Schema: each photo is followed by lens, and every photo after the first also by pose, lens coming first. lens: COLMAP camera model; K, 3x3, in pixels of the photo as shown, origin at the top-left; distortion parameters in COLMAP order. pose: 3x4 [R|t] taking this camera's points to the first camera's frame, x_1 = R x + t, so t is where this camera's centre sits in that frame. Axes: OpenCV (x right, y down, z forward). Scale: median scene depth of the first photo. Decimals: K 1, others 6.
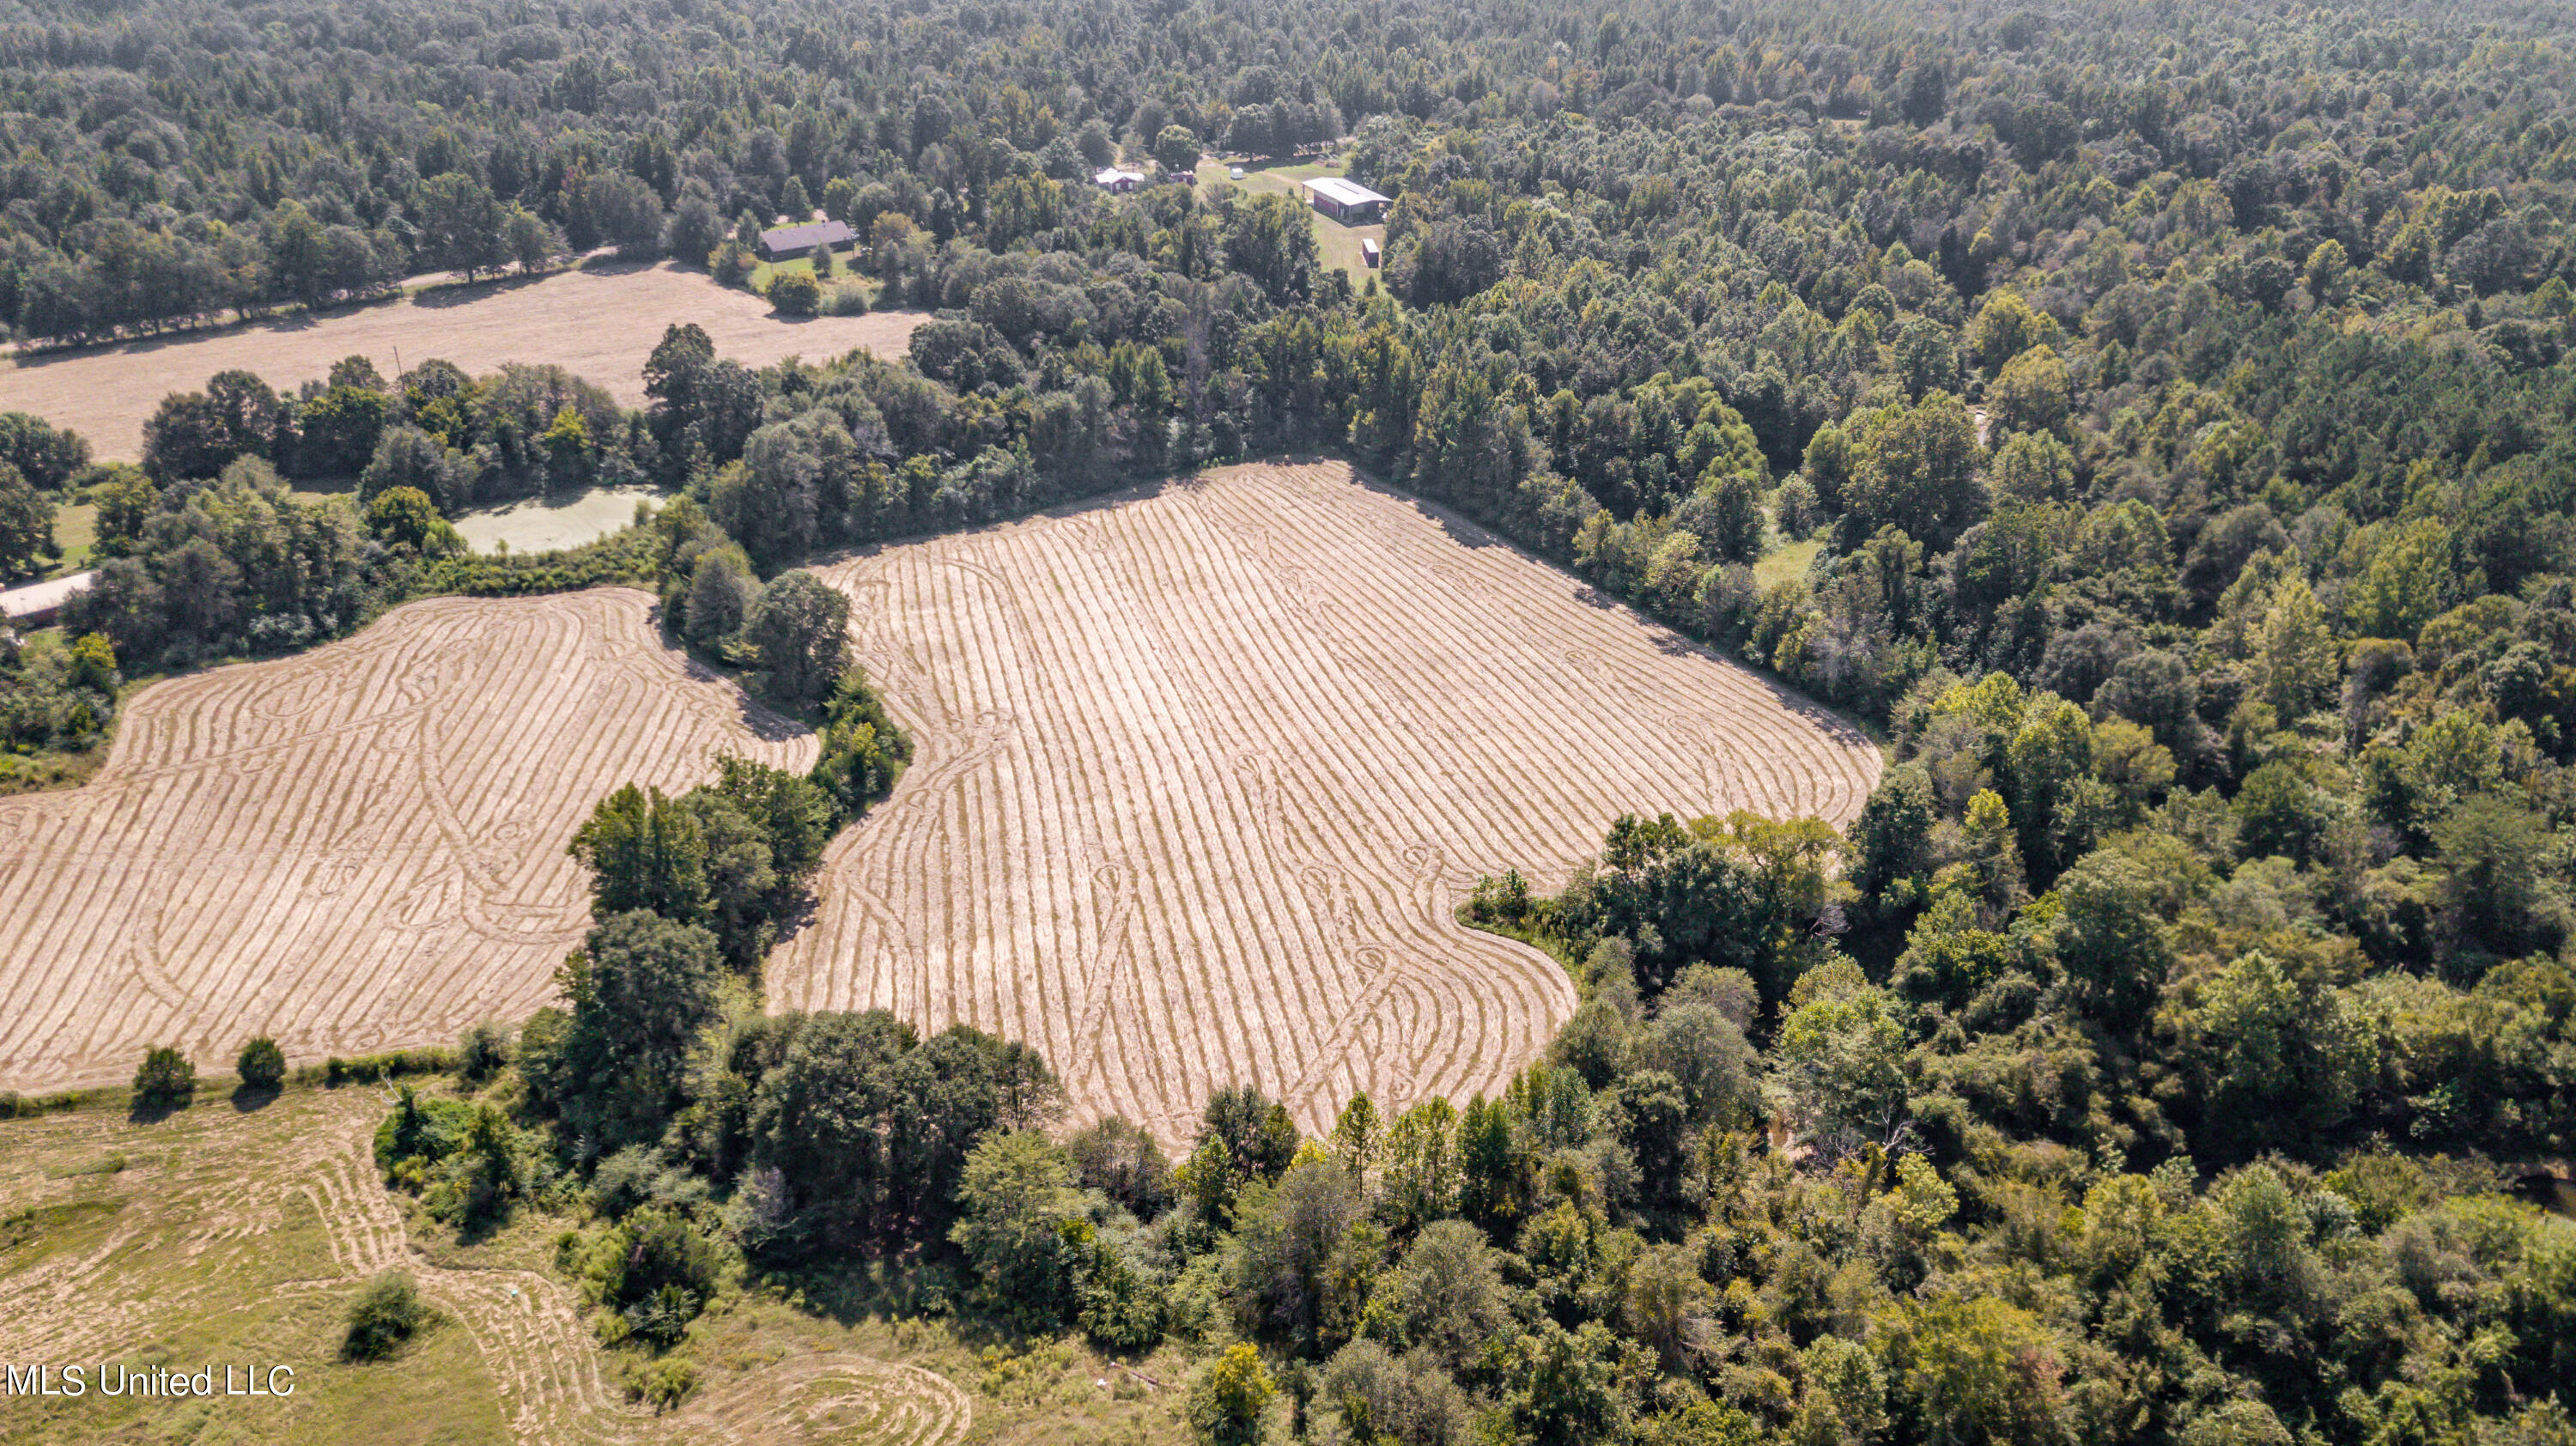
lens RADIAL K [[1973.7, 0, 1283.7], [0, 1973.7, 734.1], [0, 0, 1]] dist [0.007399, 0.033136]
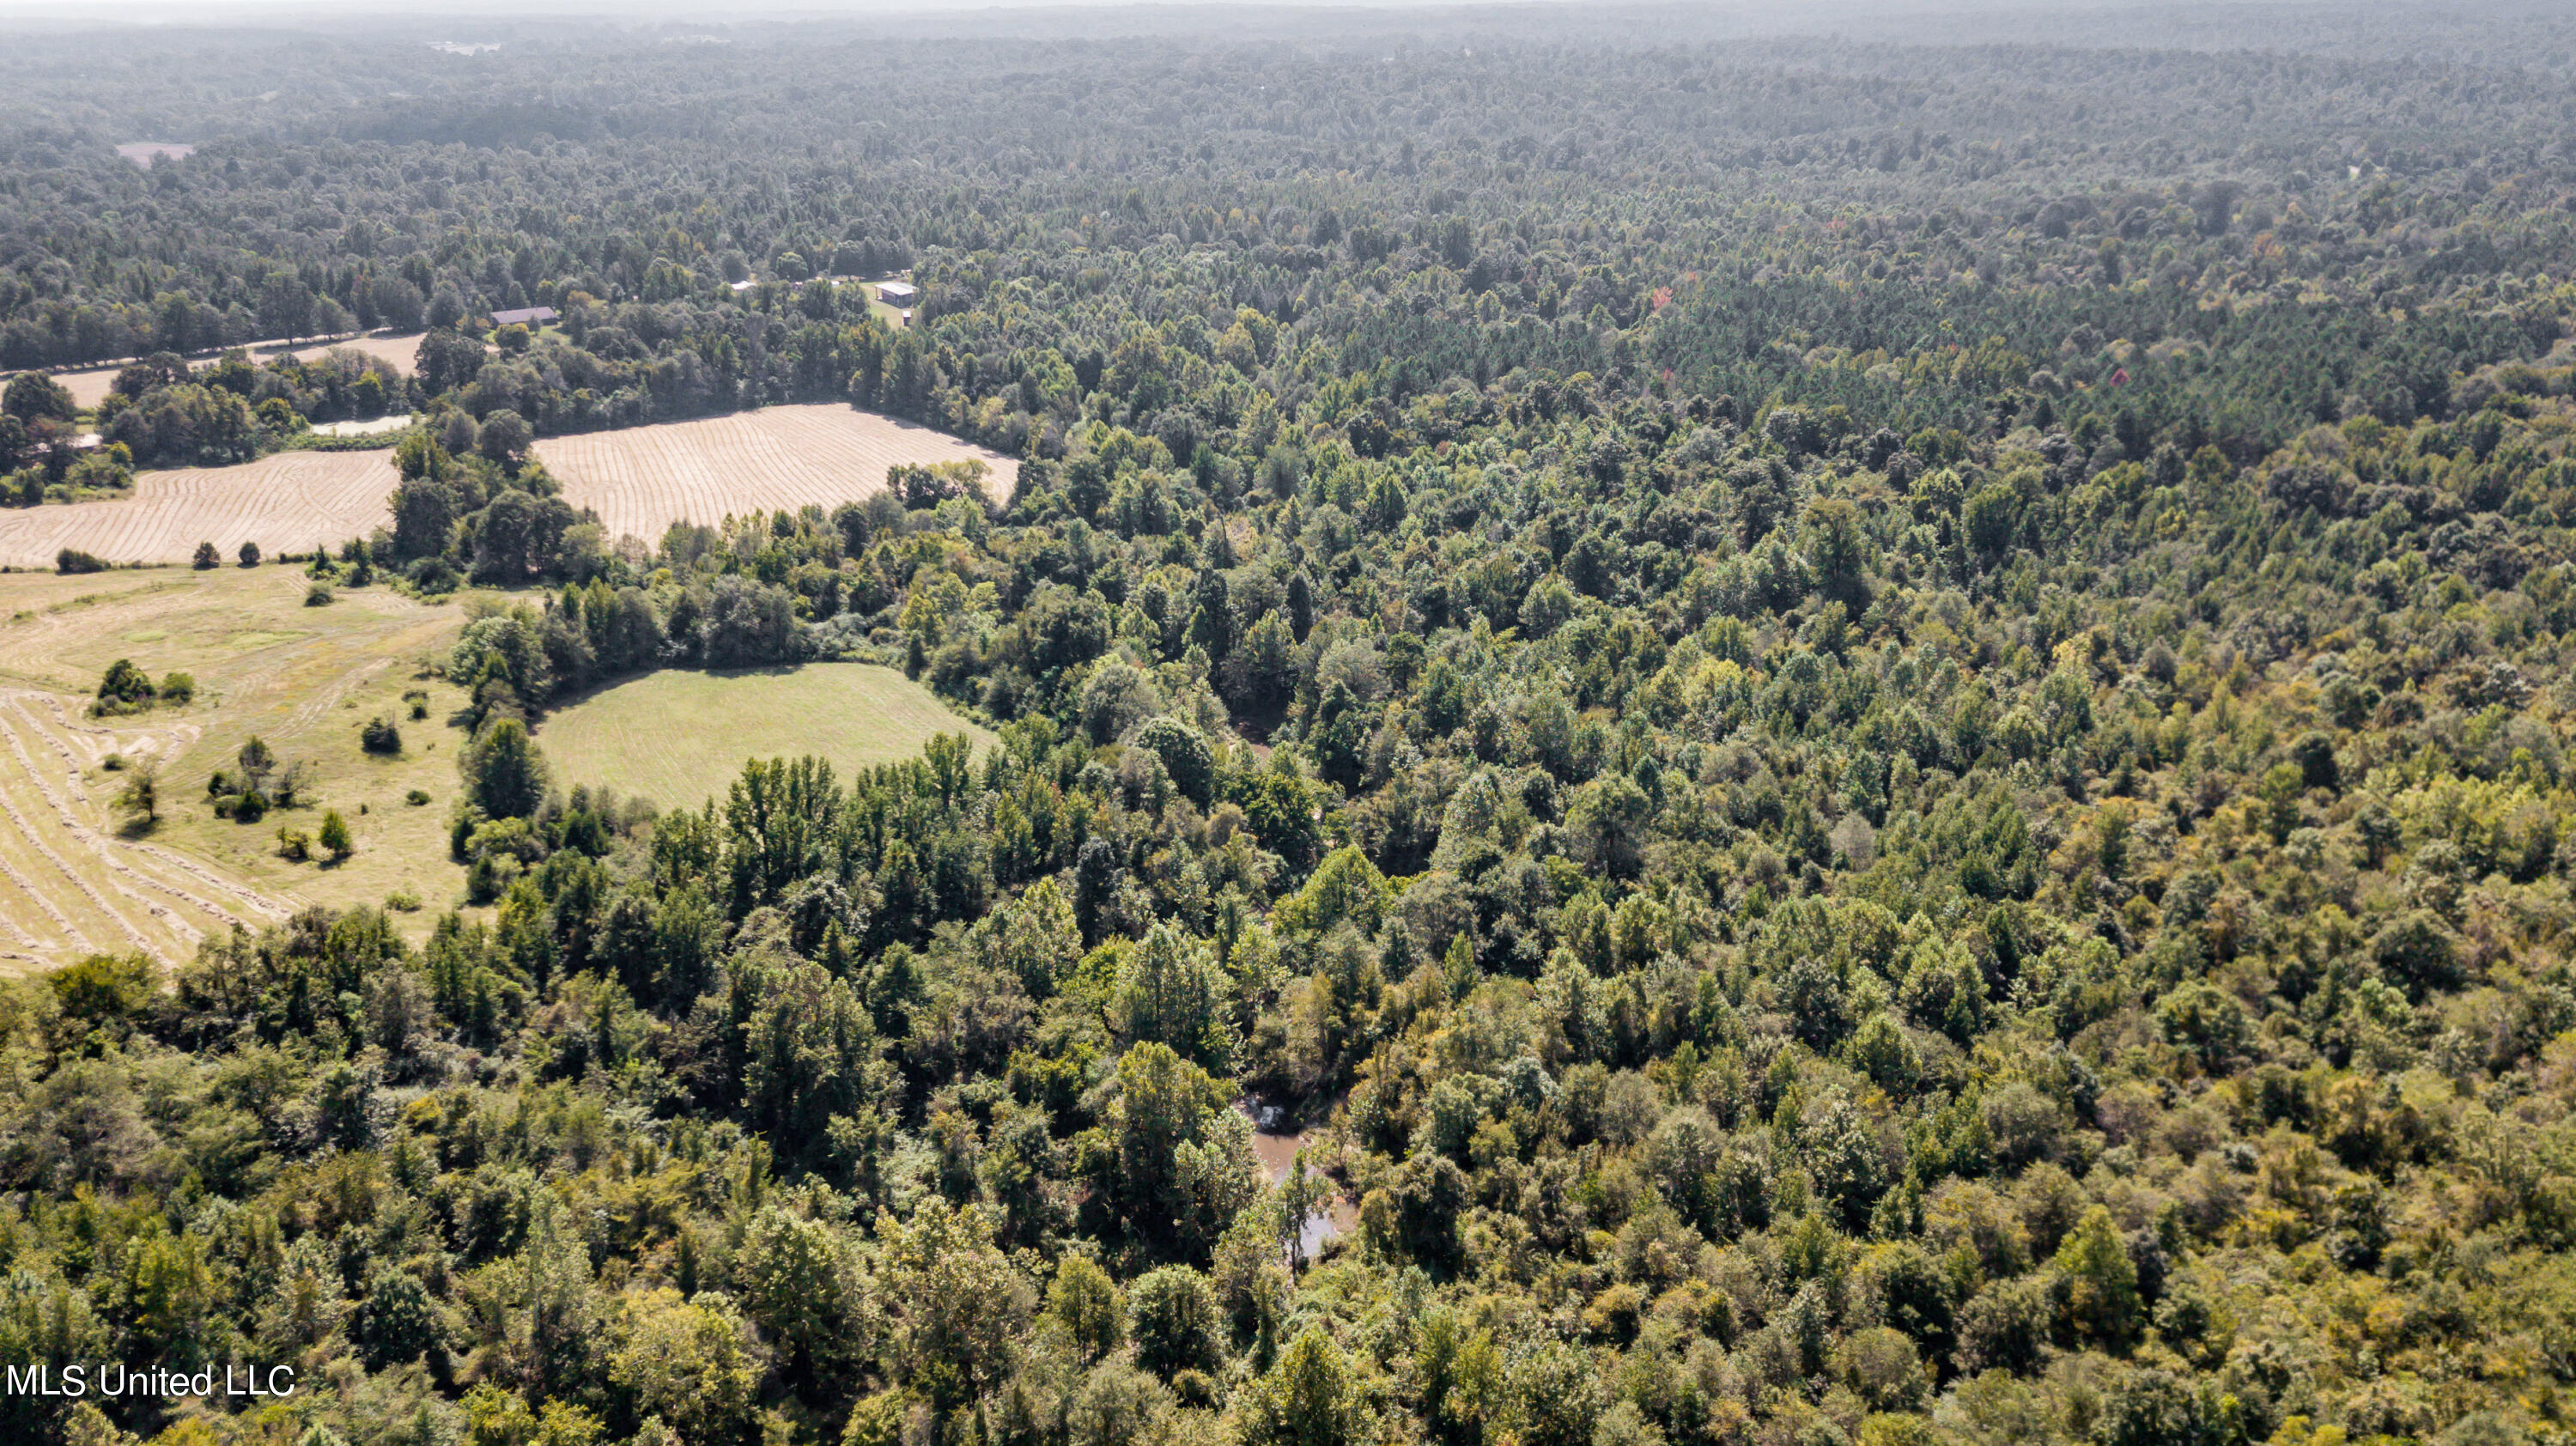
lens RADIAL K [[2112.6, 0, 1267.7], [0, 2112.6, 722.9], [0, 0, 1]] dist [0.010046, 0.038071]
pose [[0.995586, -0.035031, 0.087070, 0.261913], [0.046722, 0.989594, -0.136092, 0.463902], [-0.081397, 0.139560, 0.986863, -0.904490]]
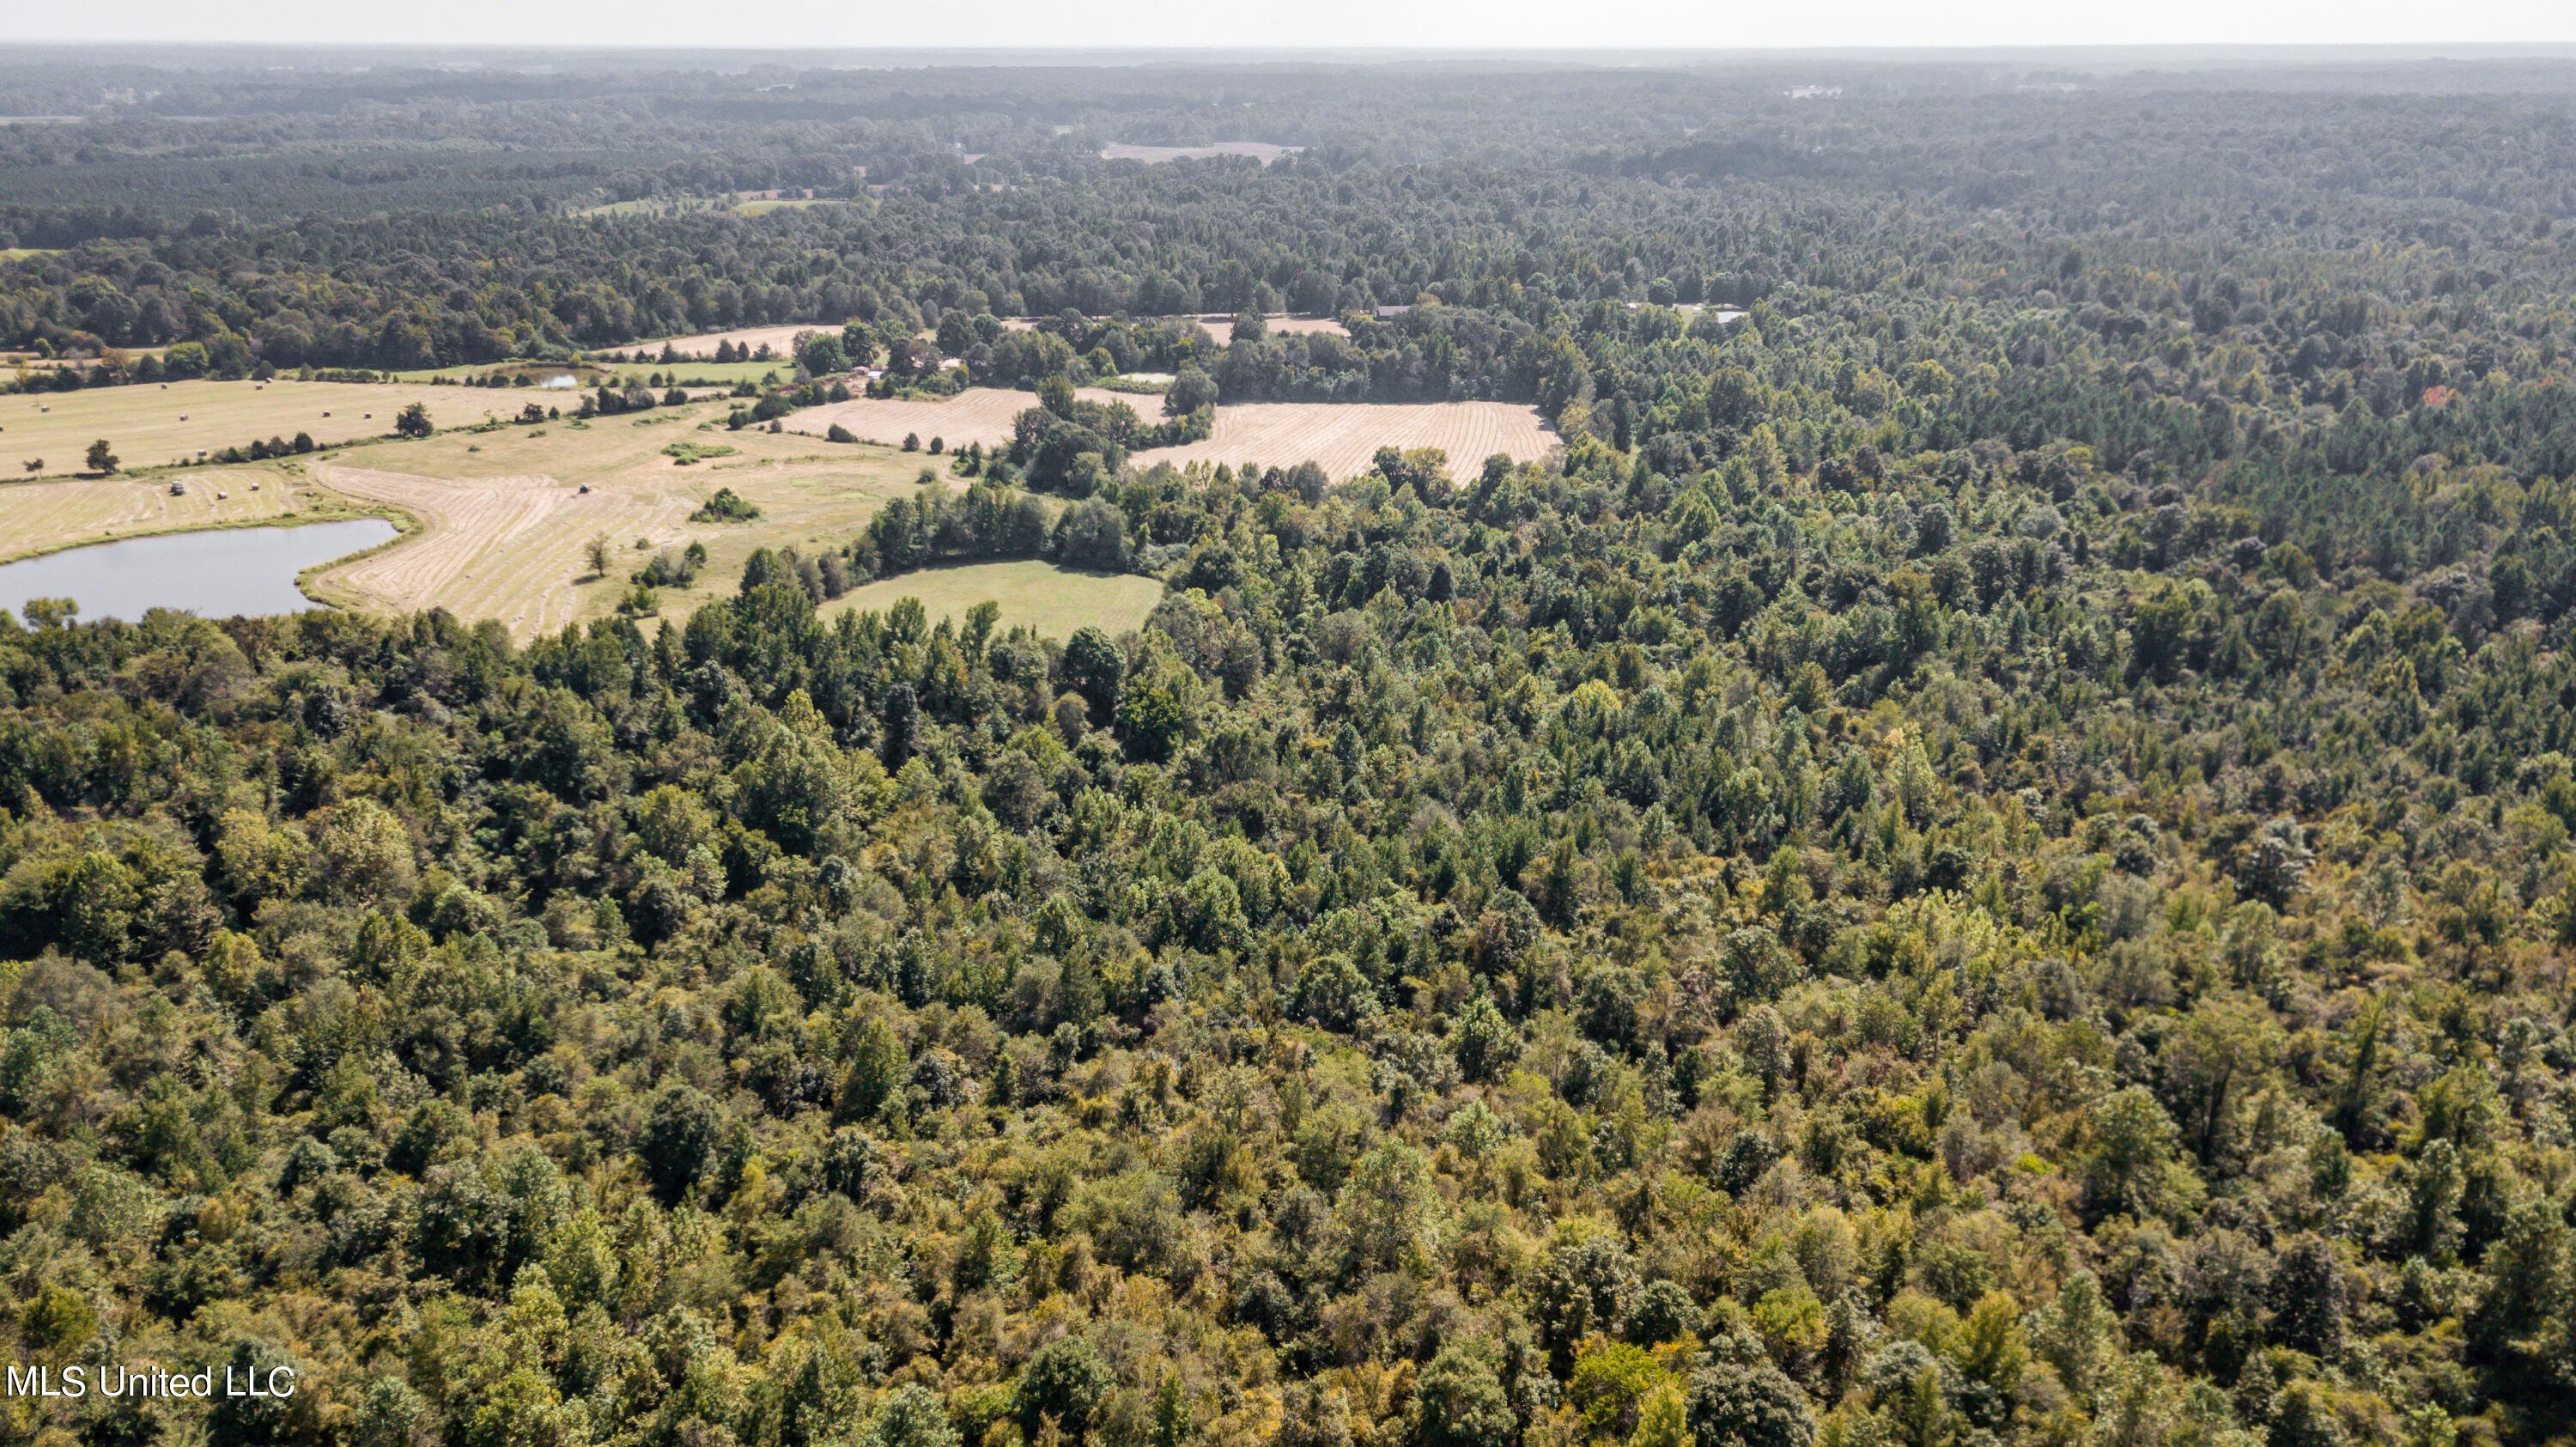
lens RADIAL K [[2026.0, 0, 1274.7], [0, 2026.0, 733.0], [0, 0, 1]] dist [0.019533, 0.016652]
pose [[0.849800, 0.176963, -0.496512, 1.005221], [-0.245865, 0.966288, -0.076412, 0.450841], [0.466252, 0.187010, 0.864660, -0.895091]]
